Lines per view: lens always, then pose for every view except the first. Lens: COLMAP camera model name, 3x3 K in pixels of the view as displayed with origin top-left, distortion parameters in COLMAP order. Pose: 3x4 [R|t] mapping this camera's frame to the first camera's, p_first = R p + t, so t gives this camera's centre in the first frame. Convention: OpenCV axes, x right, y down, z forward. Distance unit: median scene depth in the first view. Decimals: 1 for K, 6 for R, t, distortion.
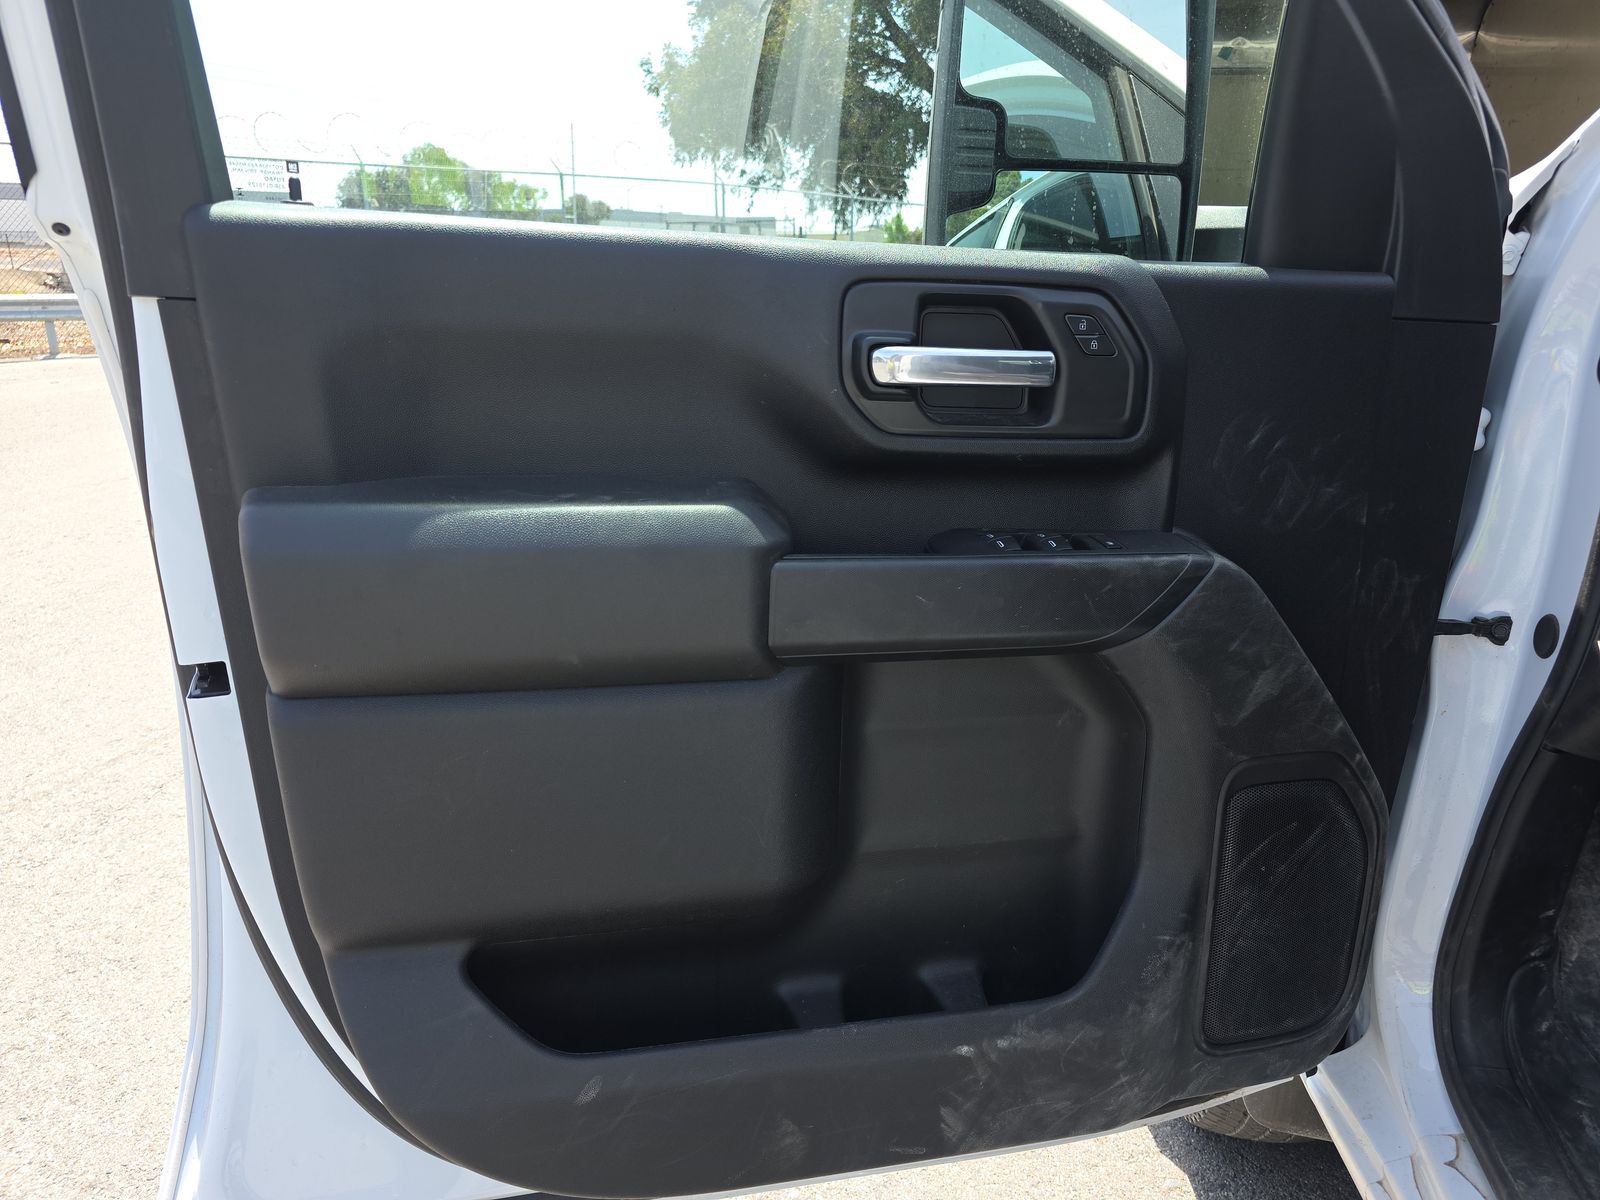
lens RADIAL K [[1063.0, 0, 805.1], [0, 1063.0, 601.3], [0, 0, 1]] dist [0.062994, -0.071824]
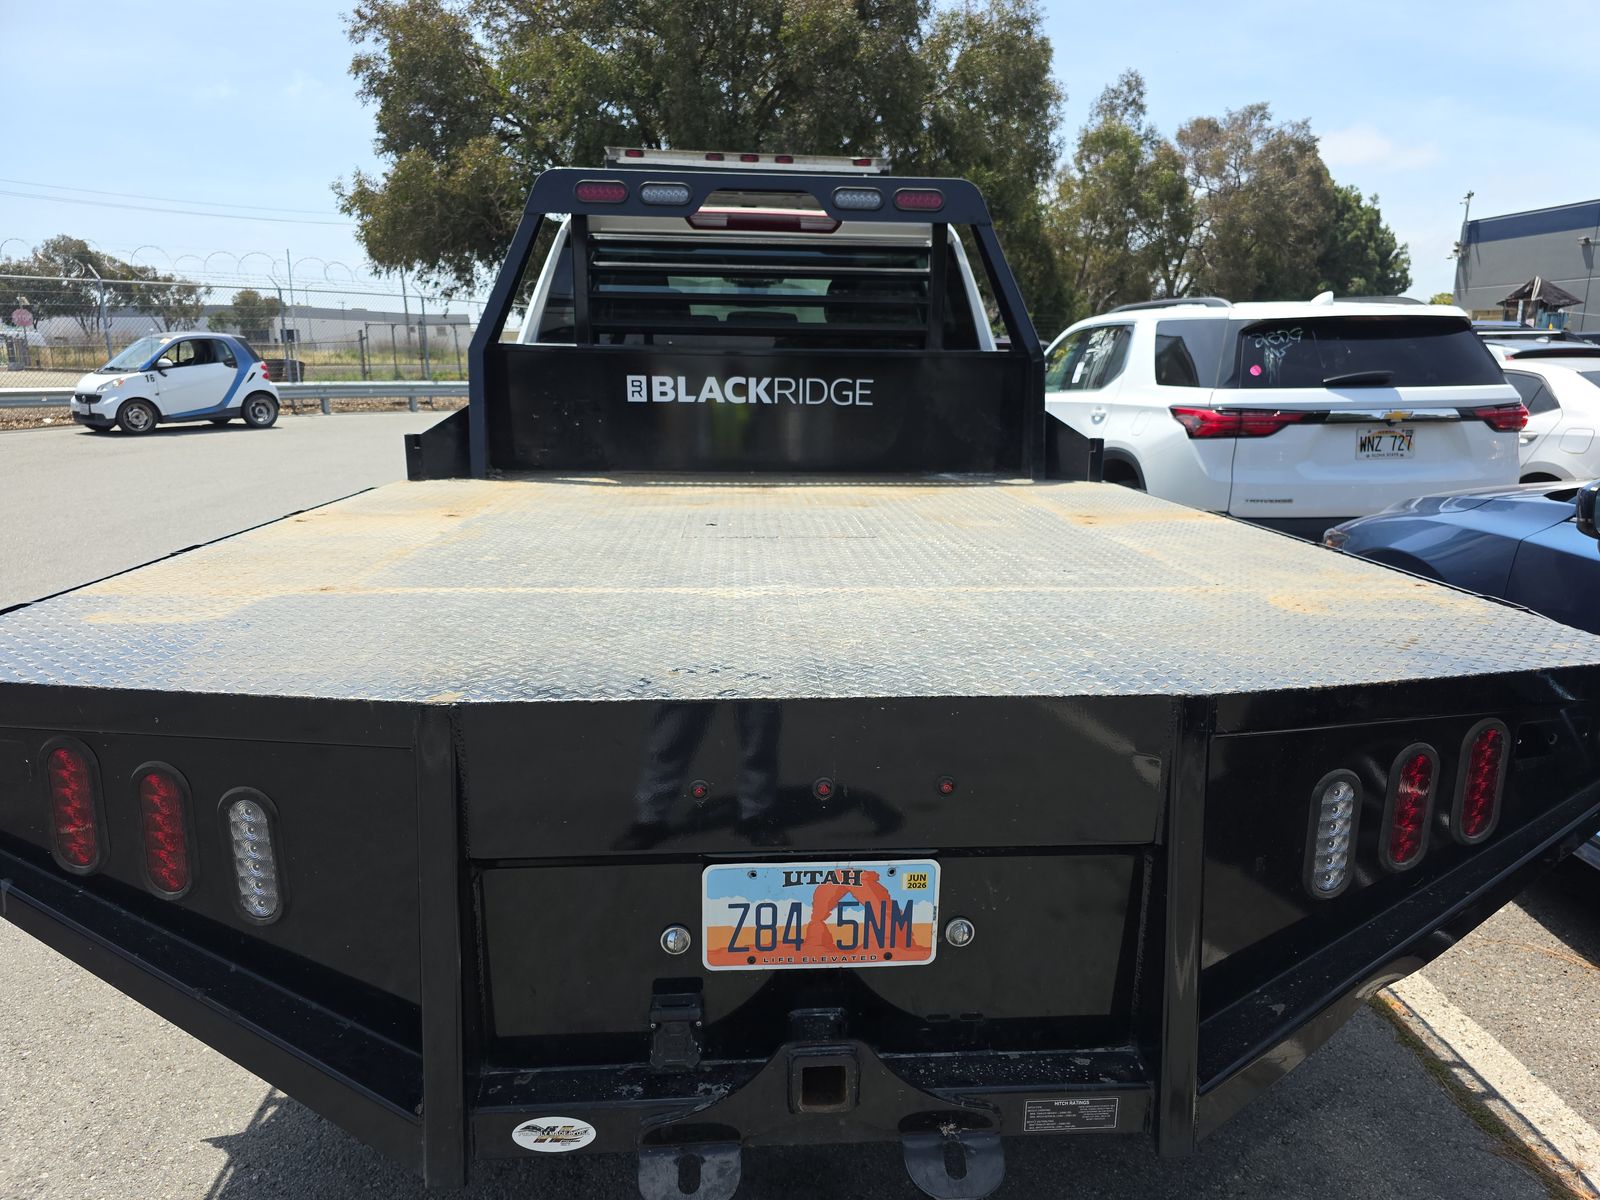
lens RADIAL K [[1068.4, 0, 808.1], [0, 1068.4, 604.7], [0, 0, 1]] dist [0.049764, -0.052460]
pose [[0.963542, -0.066649, 0.259123, 0.003708], [0.087345, 0.993773, -0.069183, 0.055398], [-0.252898, 0.089294, 0.963363, -0.176522]]
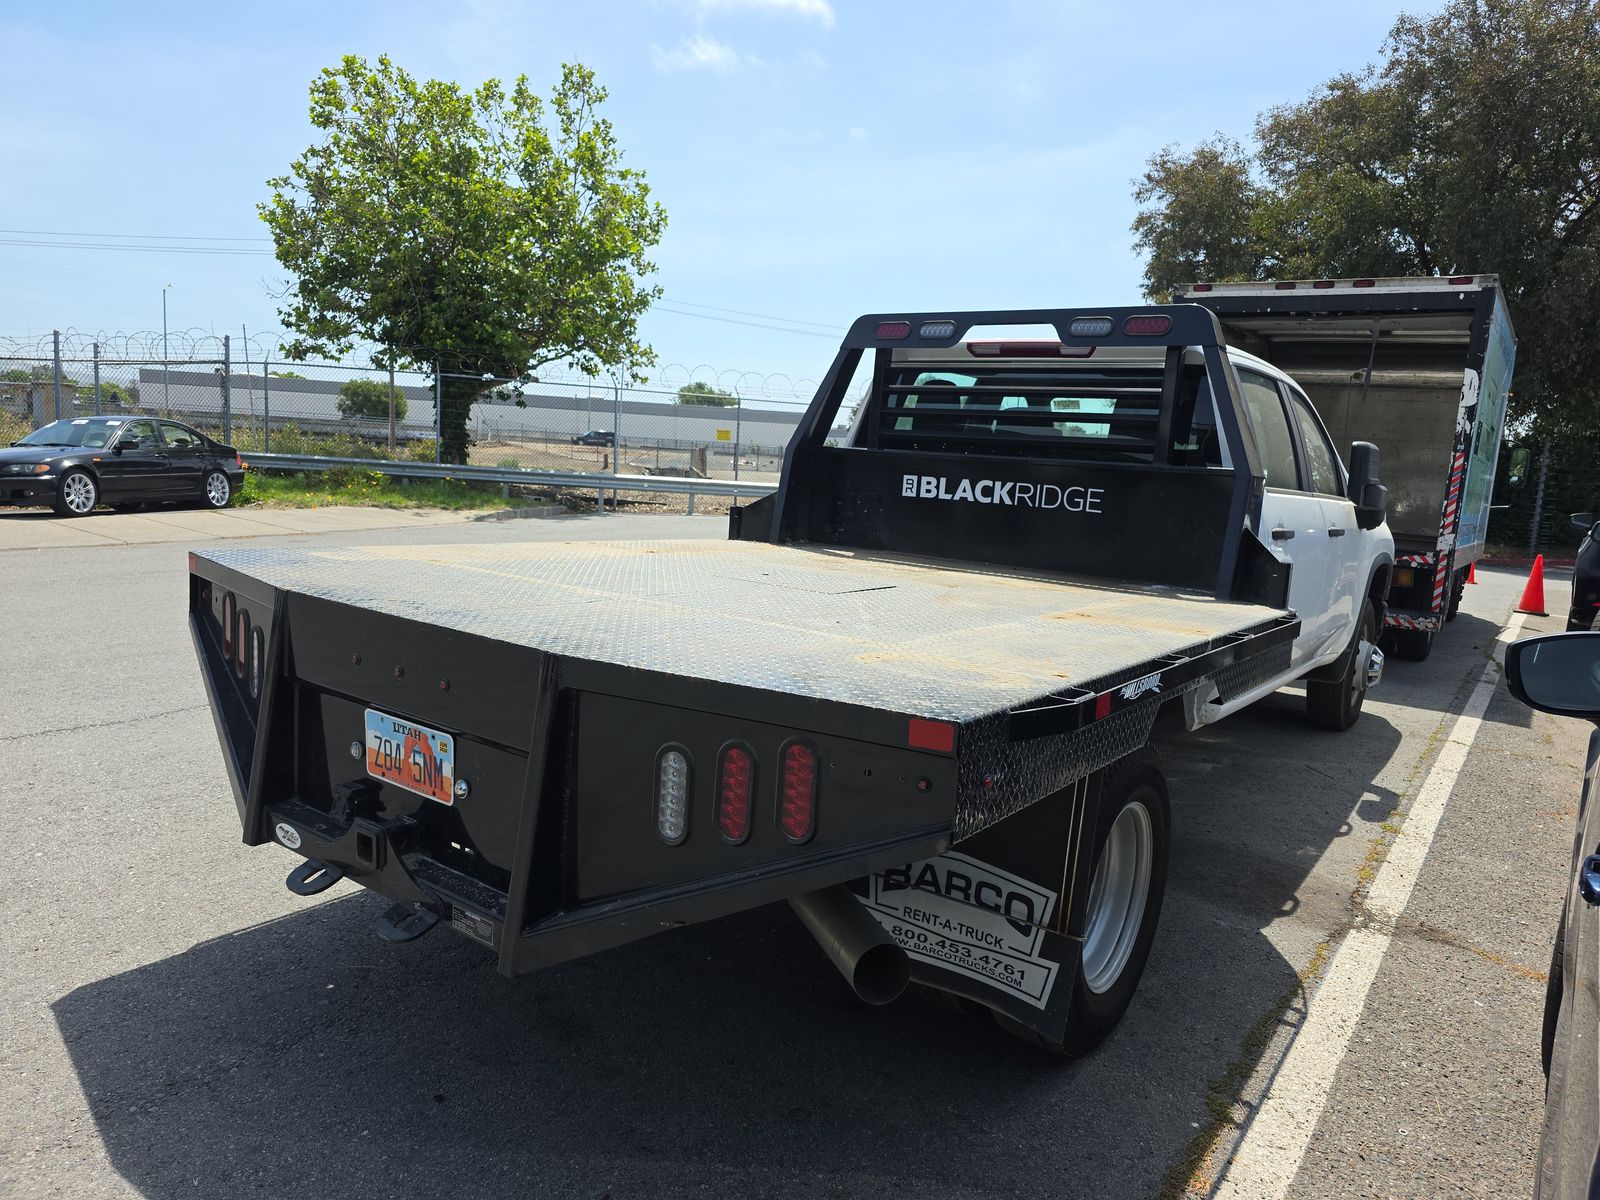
lens RADIAL K [[1063.5, 0, 785.2], [0, 1063.5, 577.5], [0, 0, 1]] dist [0.039871, -0.054862]
pose [[0.906256, 0.085745, -0.413942, 0.067684], [-0.171460, 0.969607, -0.174537, 0.061681], [0.386395, 0.229149, 0.893414, -0.190919]]
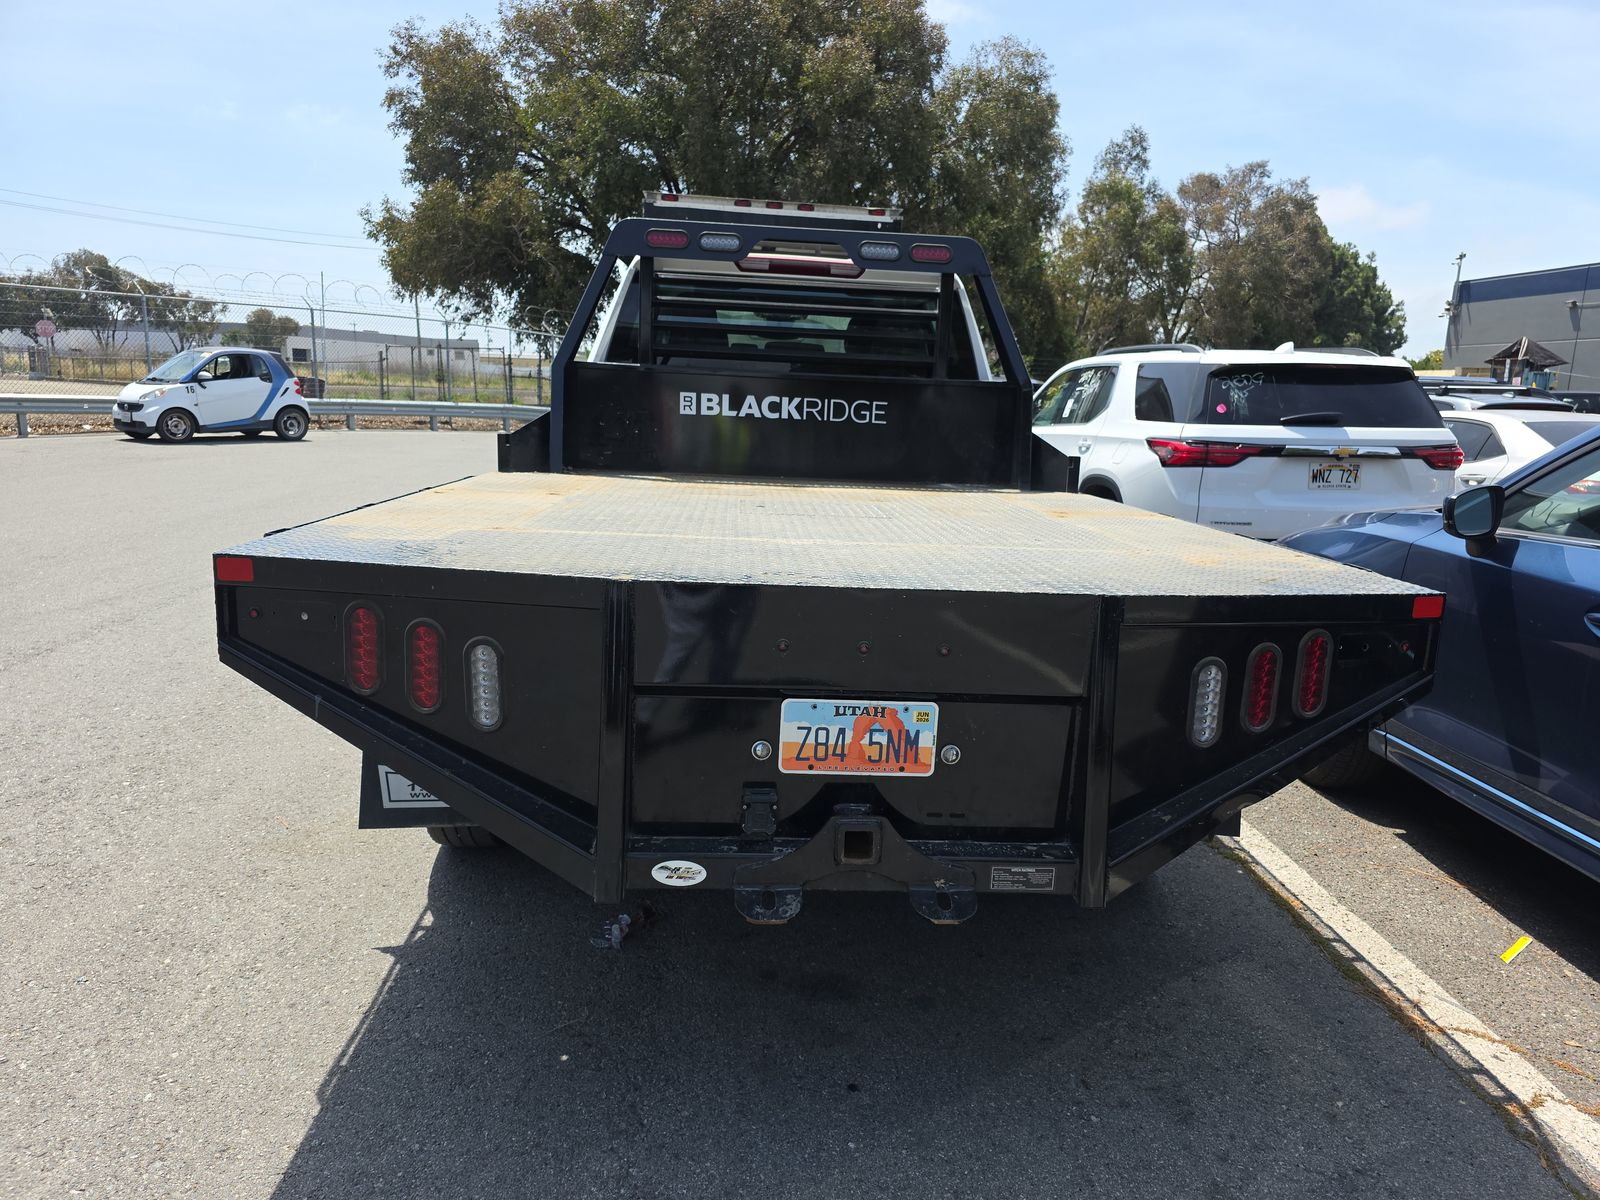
lens RADIAL K [[1063.0, 0, 805.1], [0, 1063.0, 601.3], [0, 0, 1]] dist [0.062994, -0.071824]
pose [[0.964834, -0.026707, 0.261501, -0.005333], [0.055386, 0.993146, -0.102923, 0.063382], [-0.256960, 0.113787, 0.959700, -0.196140]]
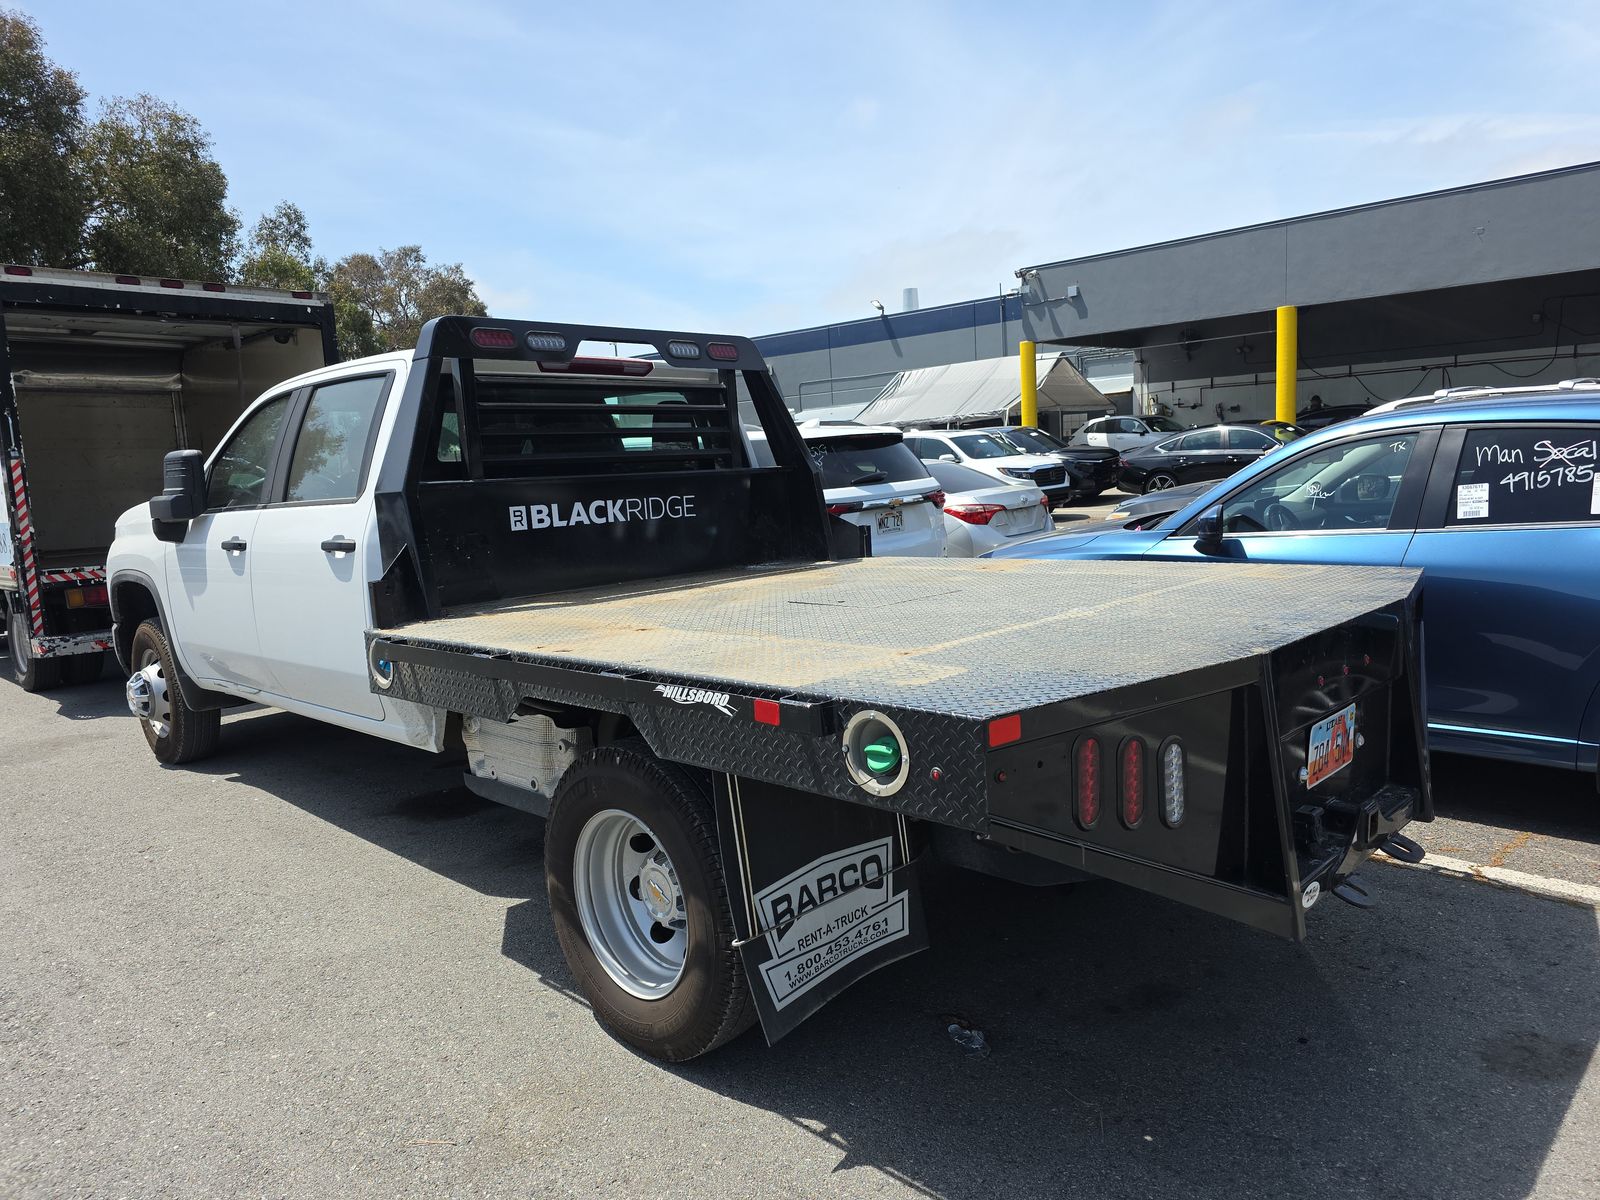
lens RADIAL K [[1068.4, 0, 808.1], [0, 1068.4, 604.7], [0, 0, 1]] dist [0.049764, -0.052460]
pose [[0.539804, -0.152908, 0.827786, -0.074896], [0.312811, 0.949384, -0.028616, 0.044463], [-0.781512, 0.274387, 0.560313, -0.150594]]
